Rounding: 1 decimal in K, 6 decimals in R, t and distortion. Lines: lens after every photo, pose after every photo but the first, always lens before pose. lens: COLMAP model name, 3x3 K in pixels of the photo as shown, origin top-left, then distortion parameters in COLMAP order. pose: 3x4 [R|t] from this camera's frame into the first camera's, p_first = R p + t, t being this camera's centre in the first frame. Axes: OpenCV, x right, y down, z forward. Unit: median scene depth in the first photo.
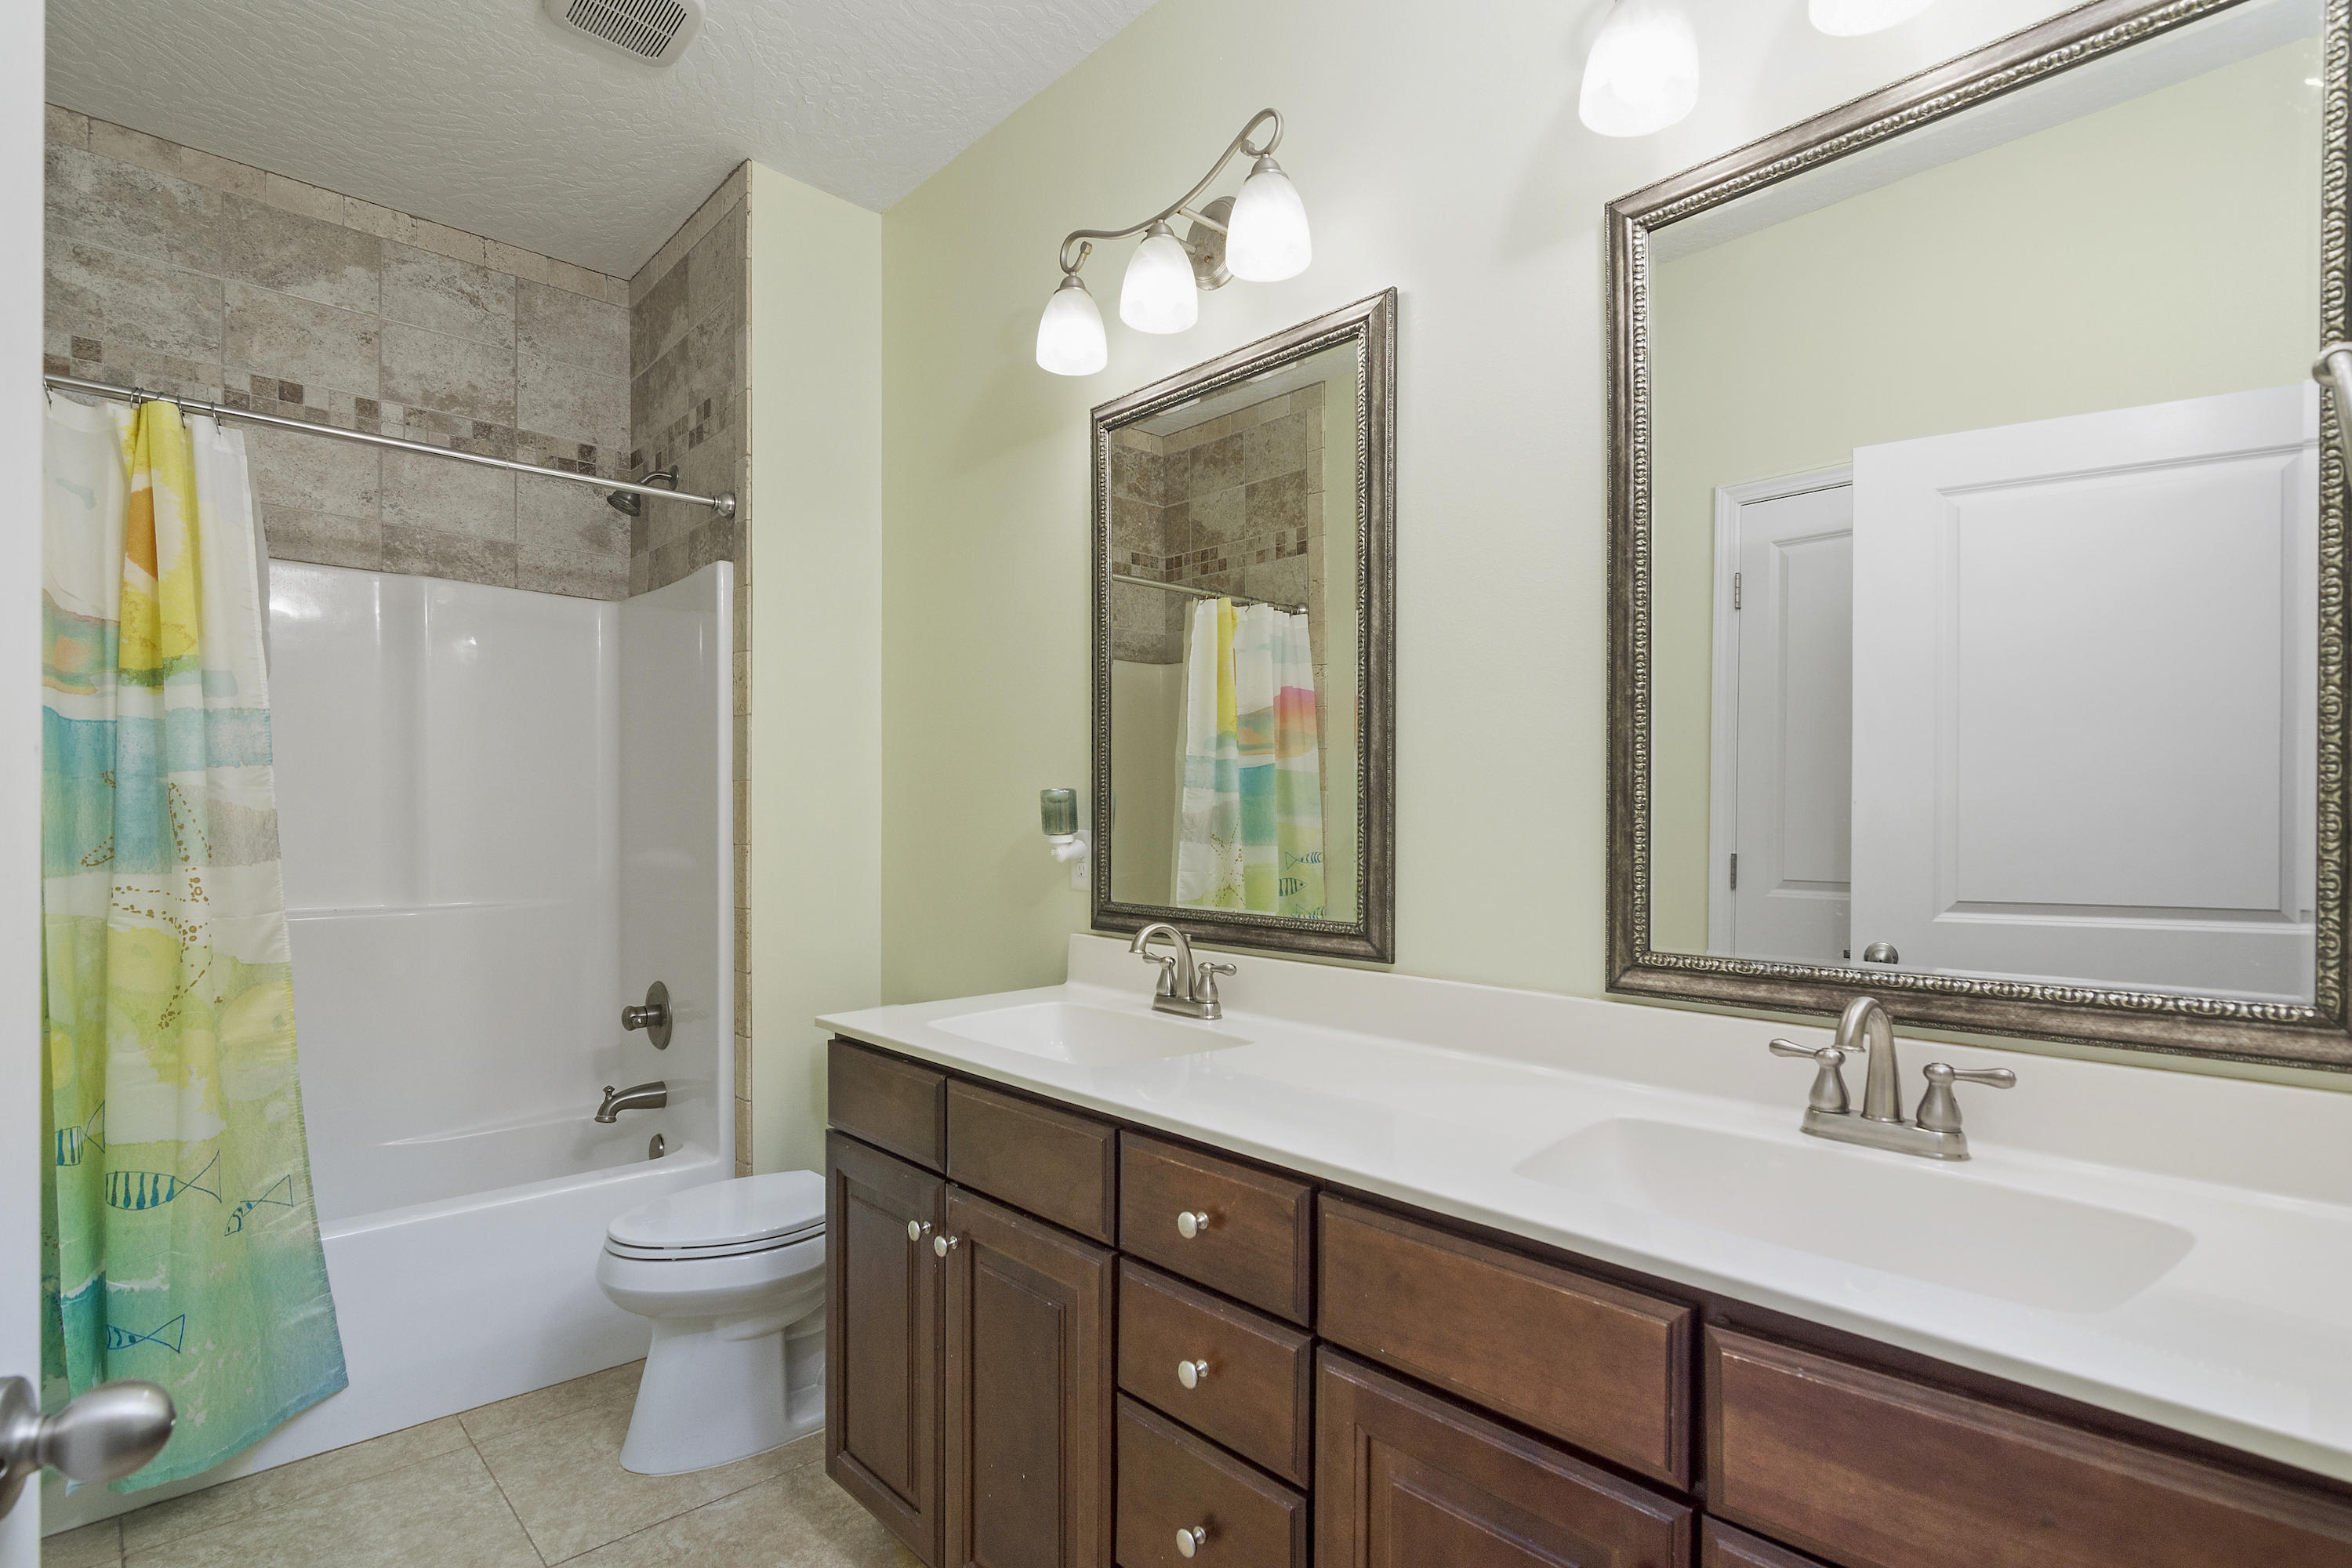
lens RADIAL K [[1122.0, 0, 1160.2], [0, 1122.0, 820.8], [0, 0, 1]] dist [-0.002164, 0.001620]
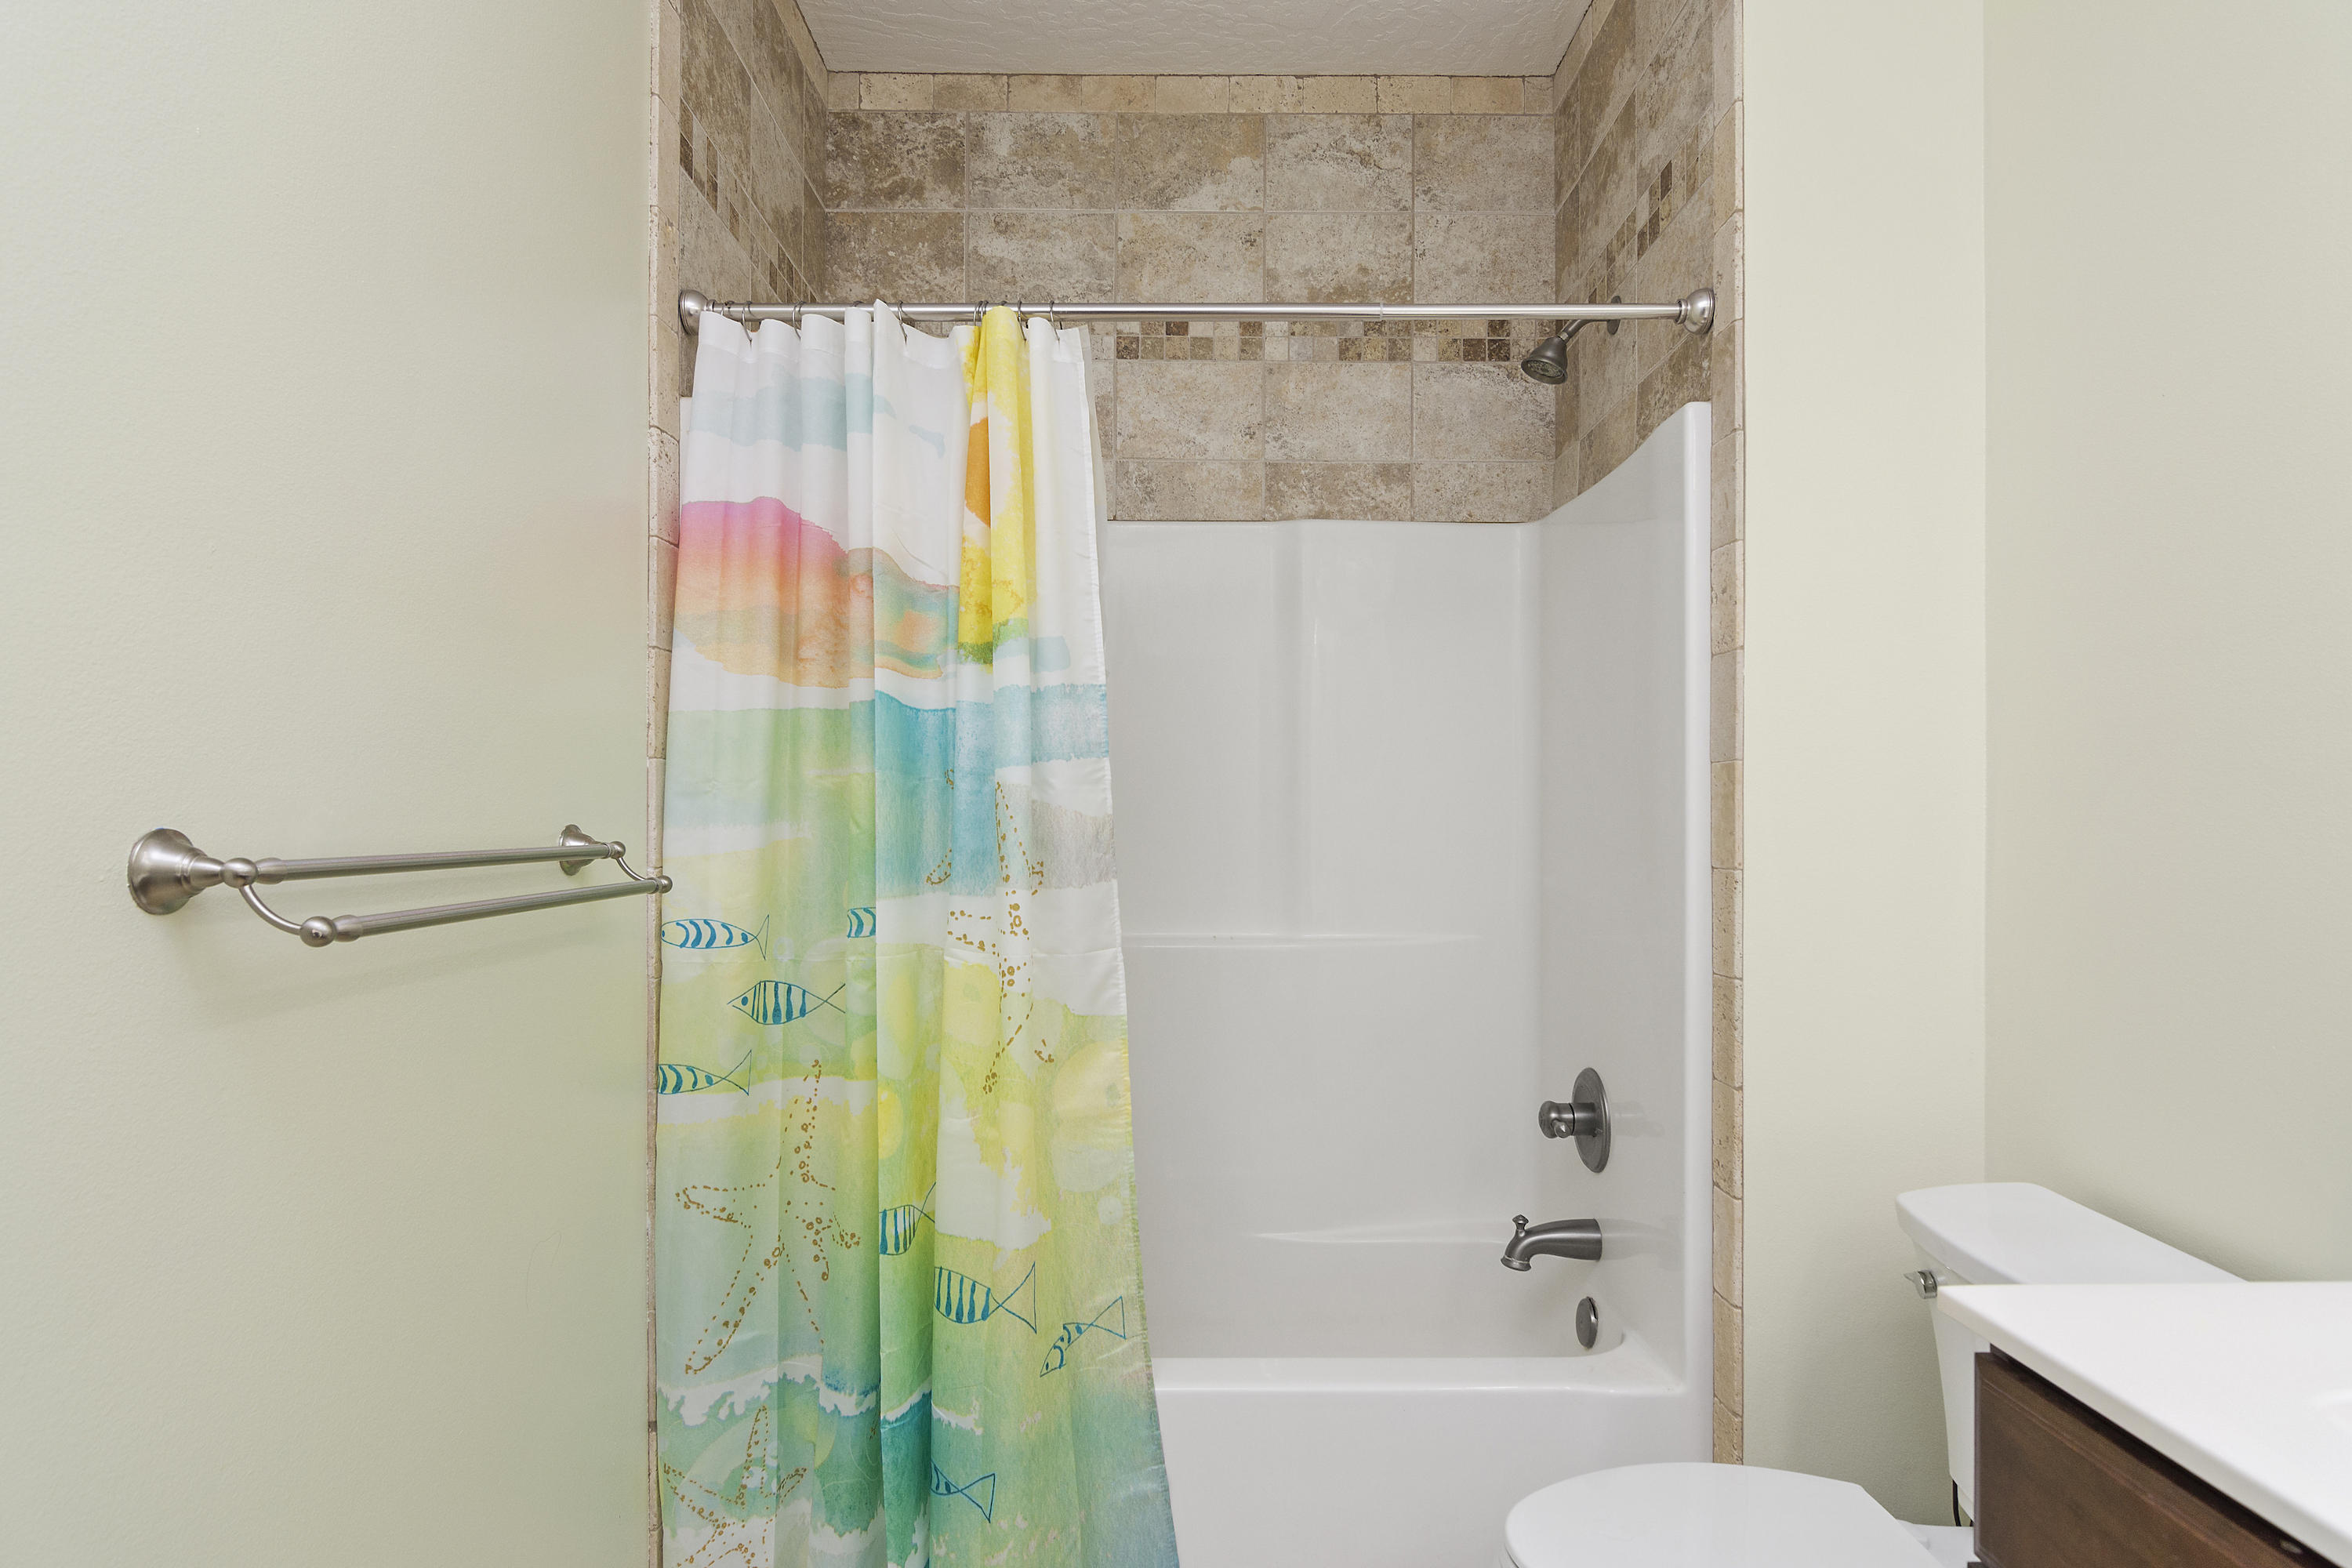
lens RADIAL K [[1253.9, 0, 1177.0], [0, 1253.9, 829.9], [0, 0, 1]] dist [-0.005213, -0.001084]
pose [[0.738352, 0.004571, -0.674401, -0.138861], [-0.000810, 0.999982, 0.005891, -0.003898], [0.674416, -0.003803, 0.738342, 0.310953]]
